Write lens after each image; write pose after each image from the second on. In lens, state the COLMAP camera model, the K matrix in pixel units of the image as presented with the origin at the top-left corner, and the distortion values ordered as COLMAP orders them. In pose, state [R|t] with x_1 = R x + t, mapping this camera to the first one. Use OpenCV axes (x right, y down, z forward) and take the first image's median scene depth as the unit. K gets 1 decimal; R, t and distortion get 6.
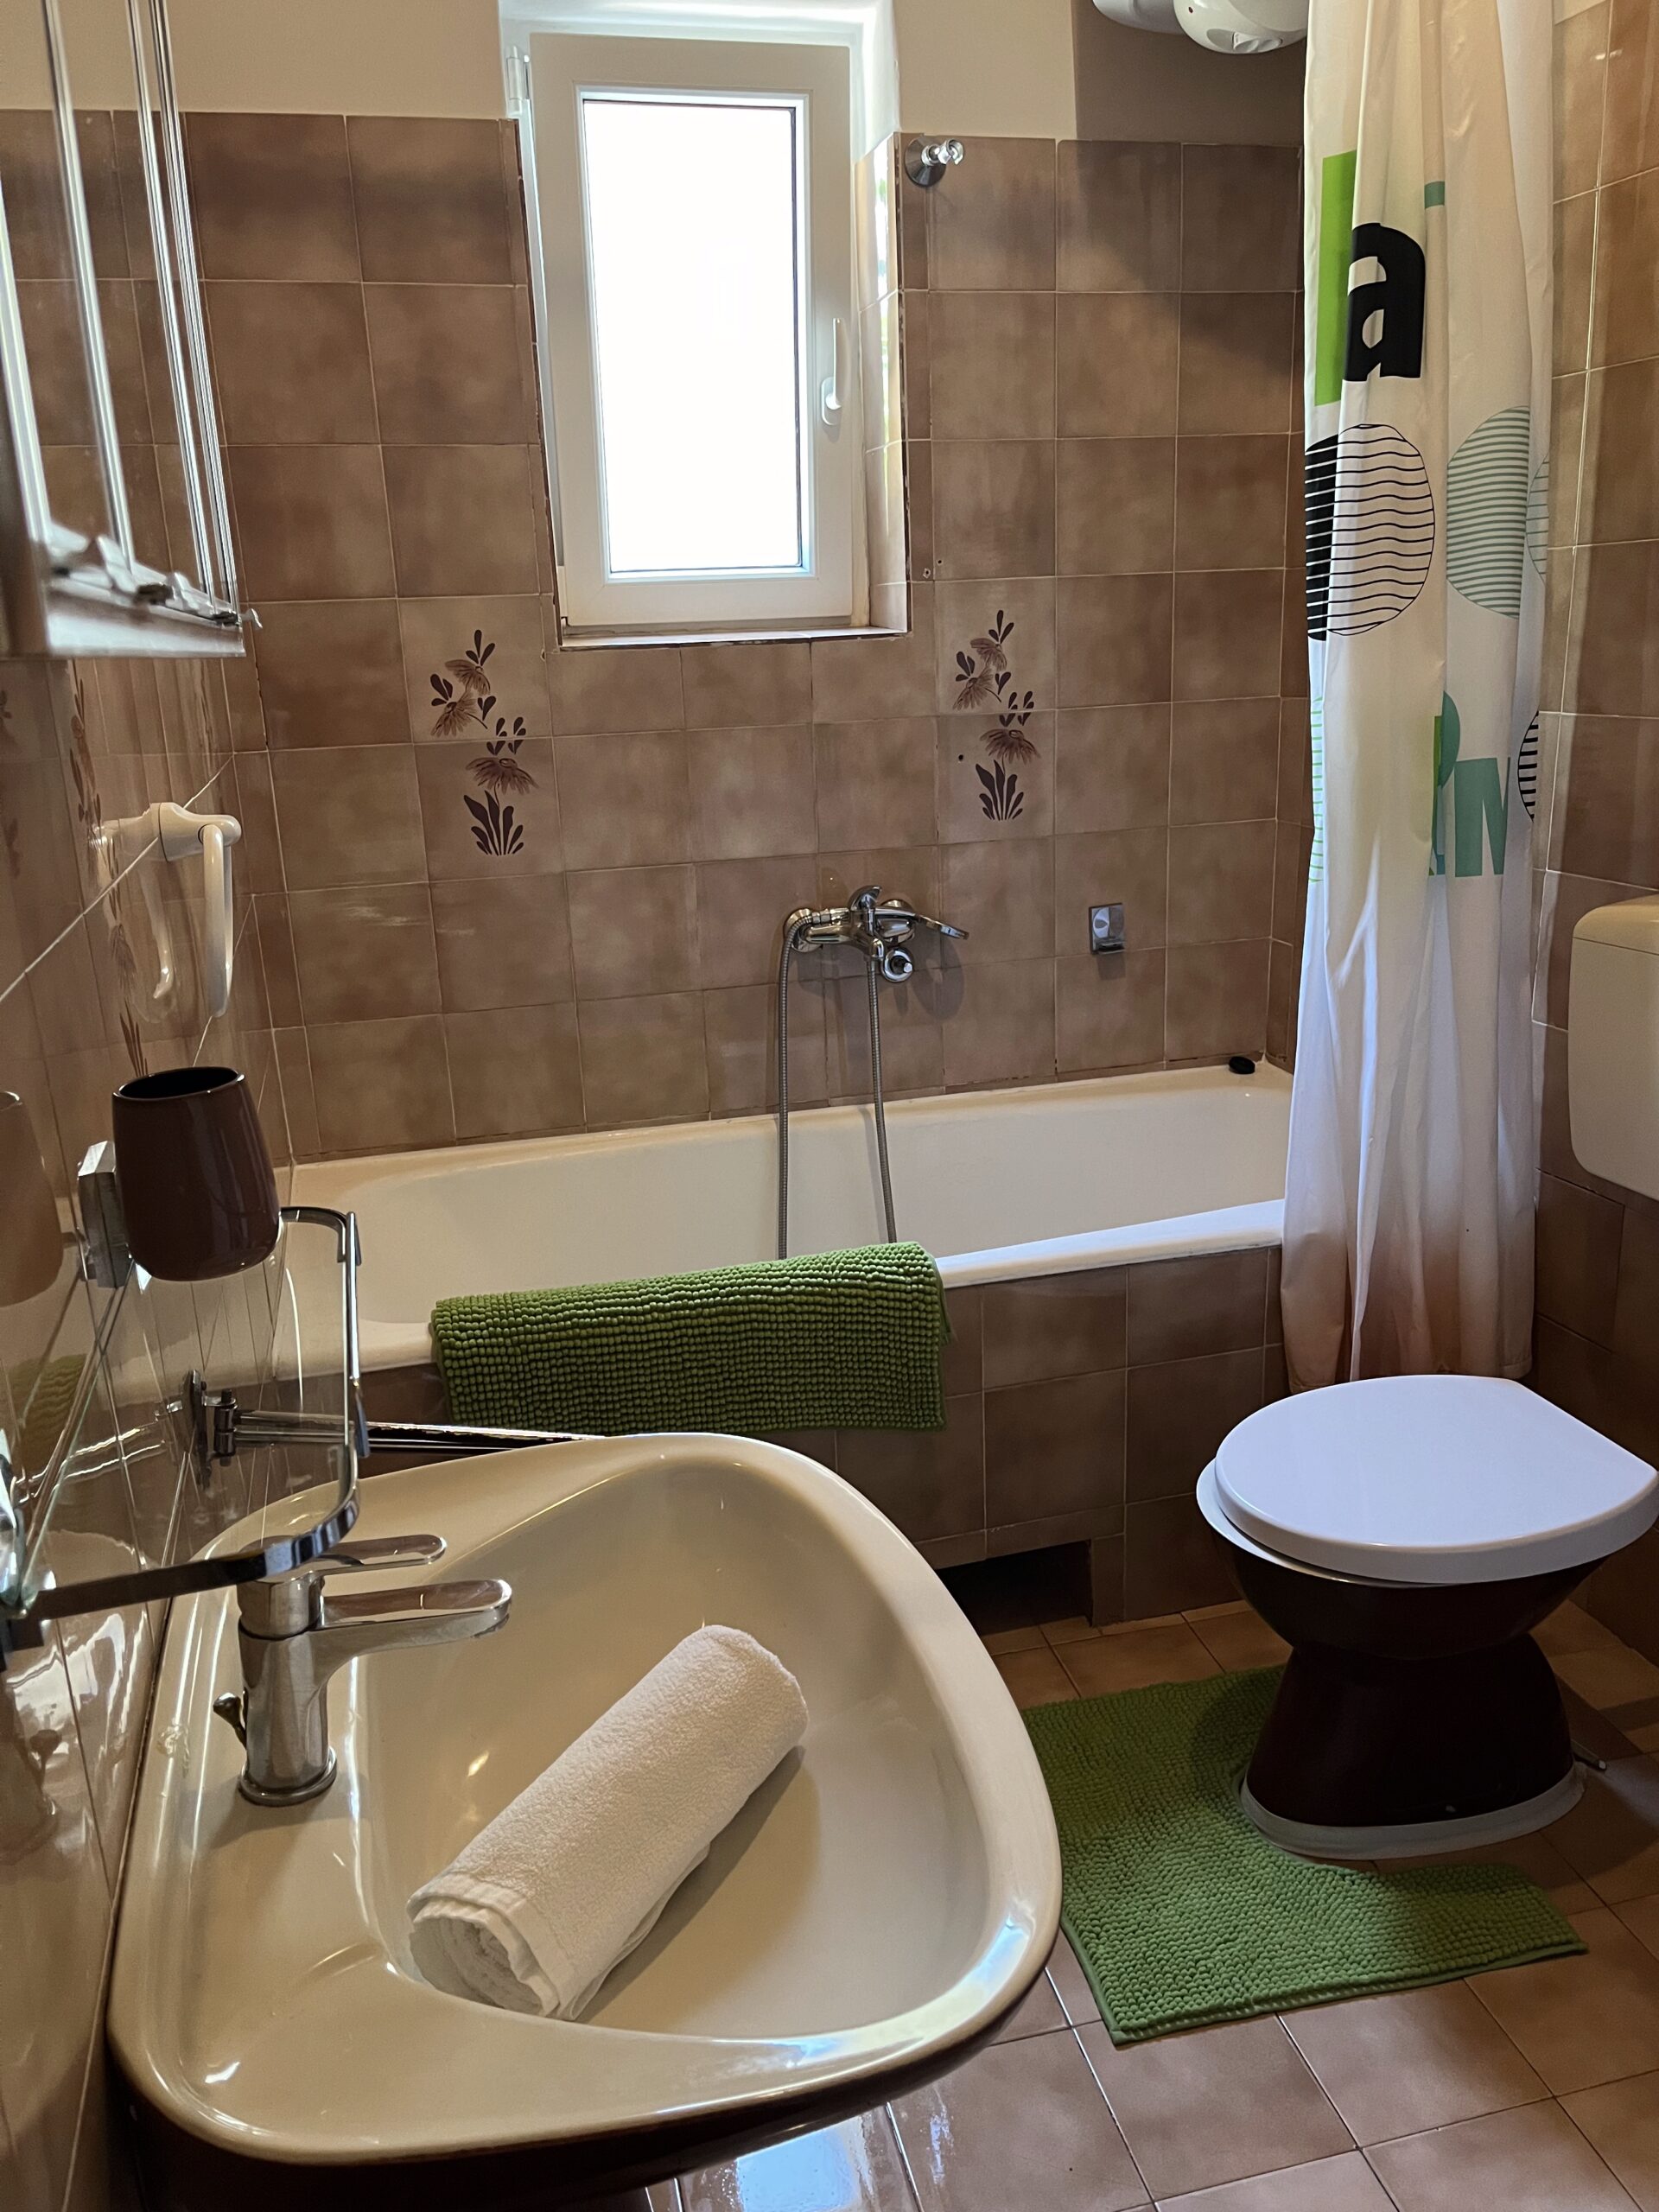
lens RADIAL K [[1677.9, 0, 829.5], [0, 1677.9, 1106.0], [0, 0, 1]] dist [0.061097, -0.077403]
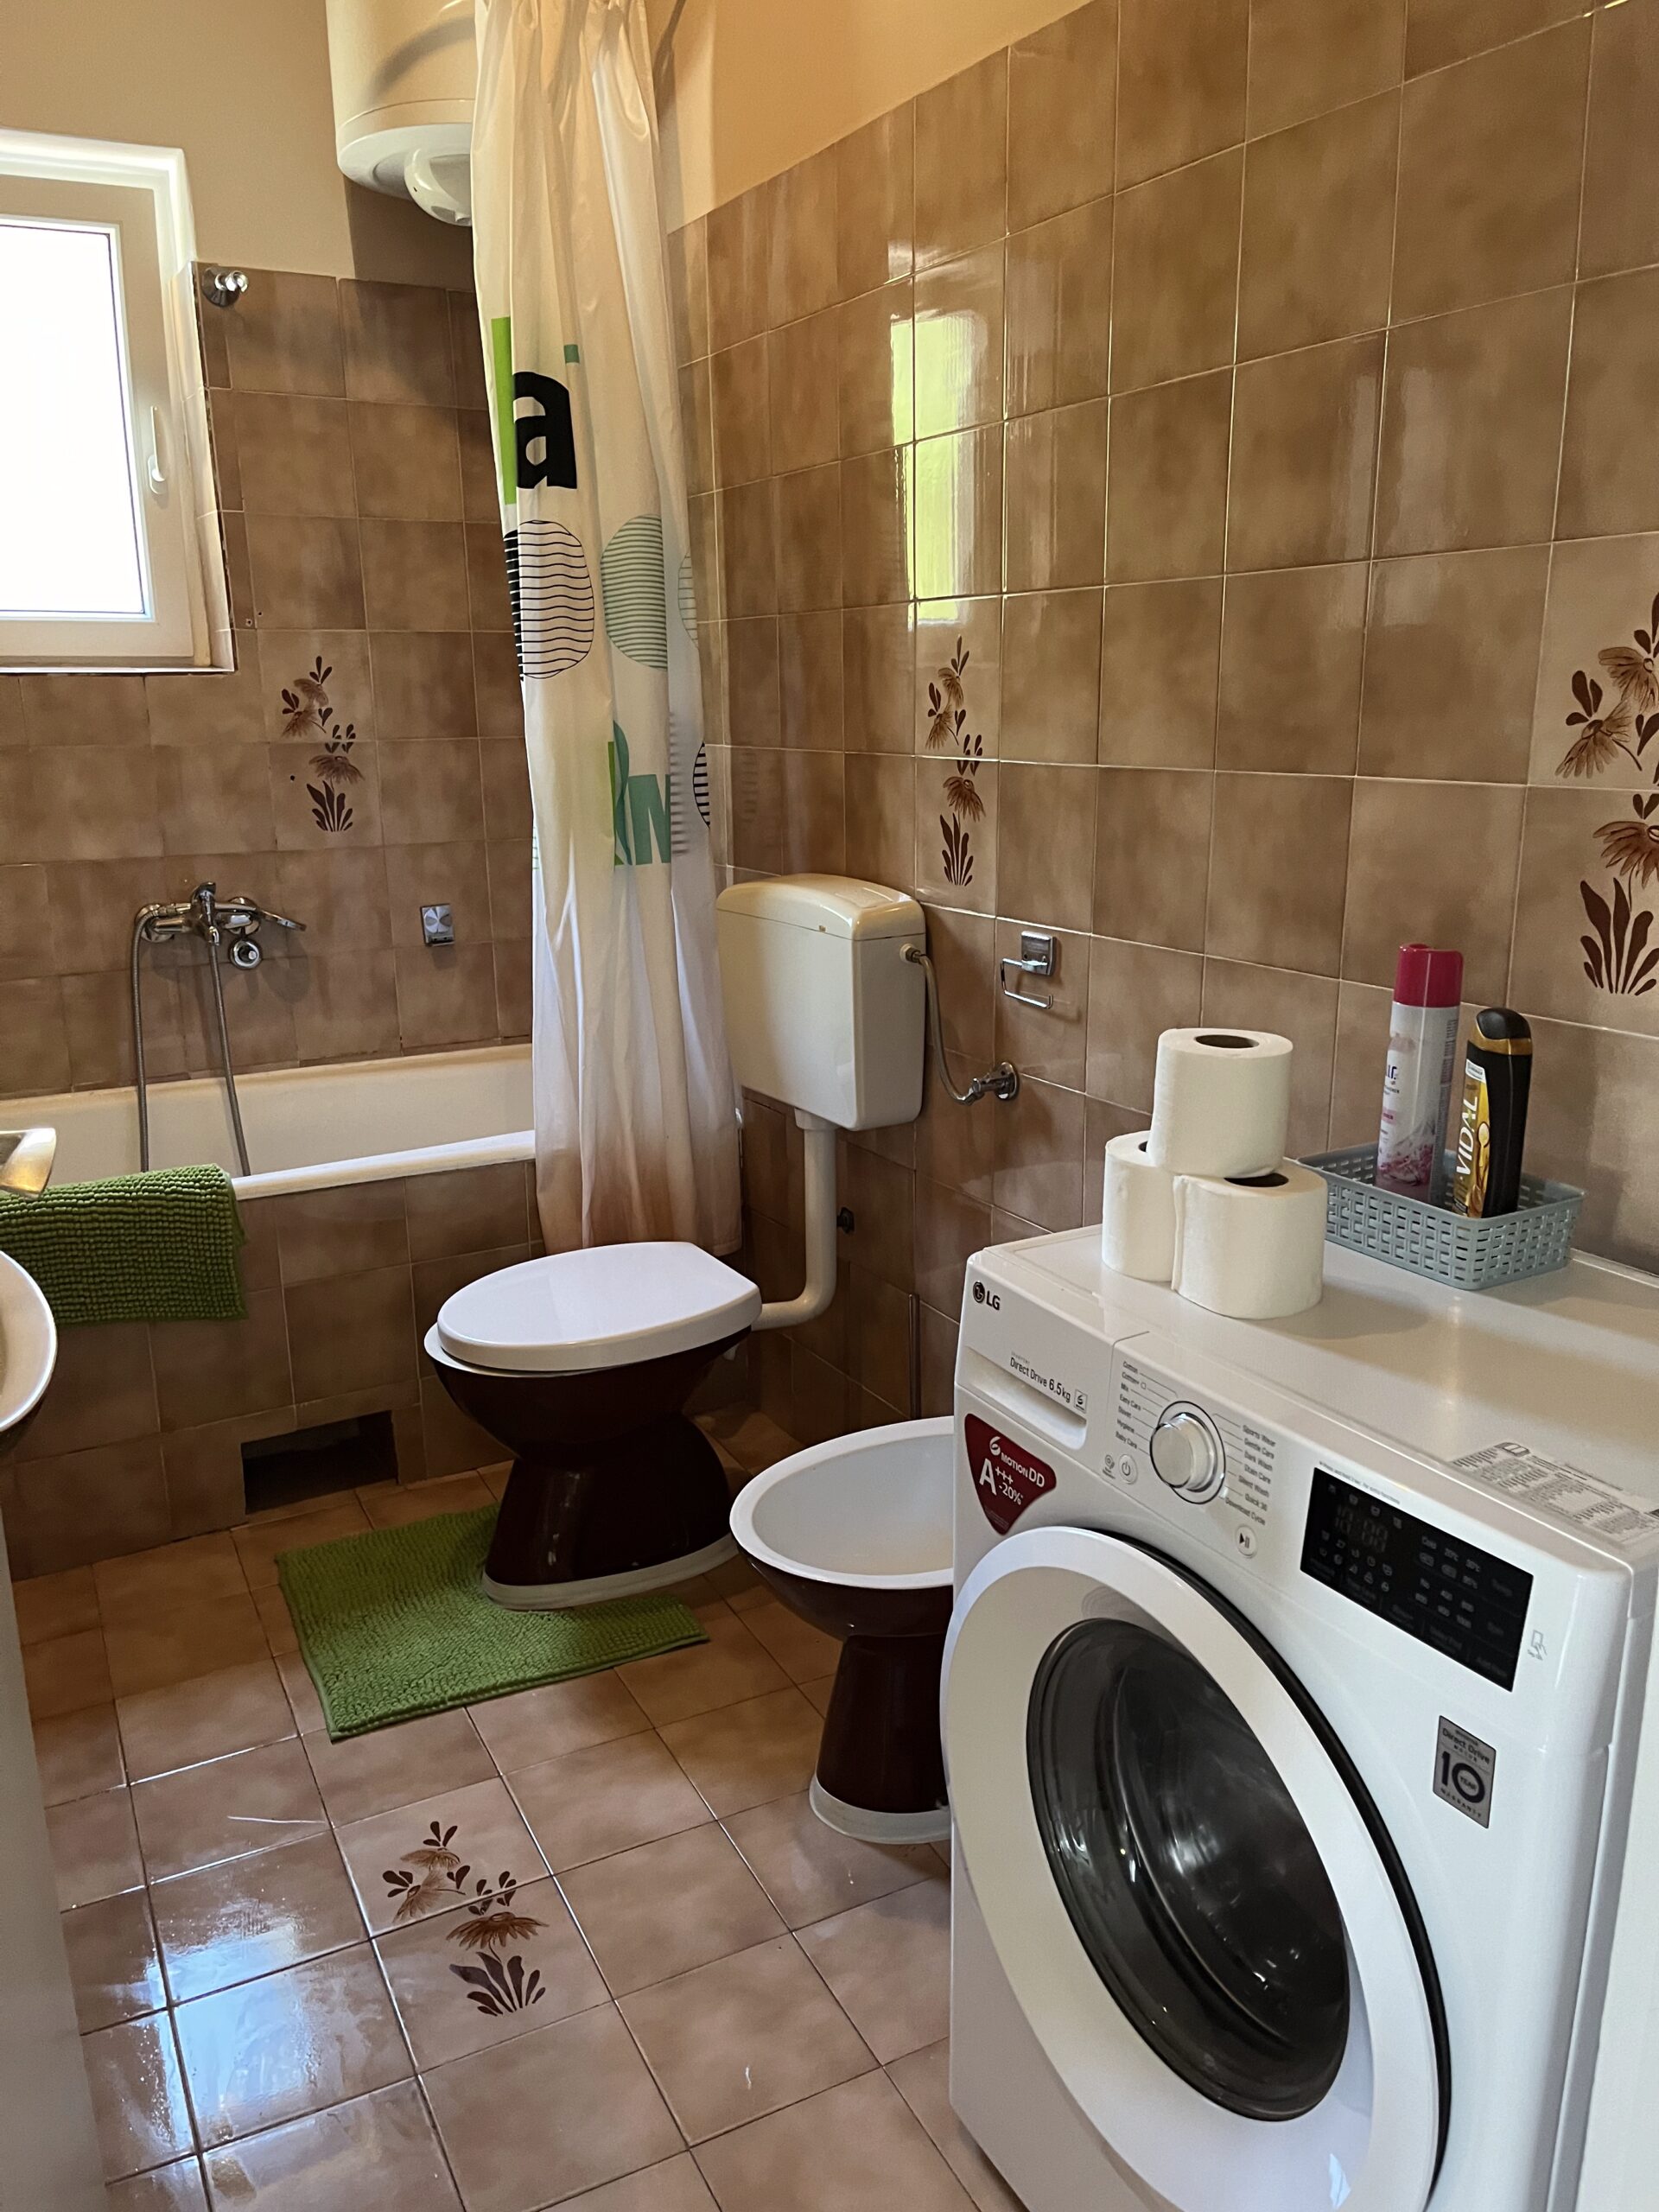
lens RADIAL K [[1677.9, 0, 829.5], [0, 1677.9, 1106.0], [0, 0, 1]] dist [0.061097, -0.077403]
pose [[0.969523, -0.033735, 0.242667, 0.179083], [0.043700, 0.998403, -0.035797, 0.098300], [-0.241072, 0.045311, 0.969449, -0.276873]]
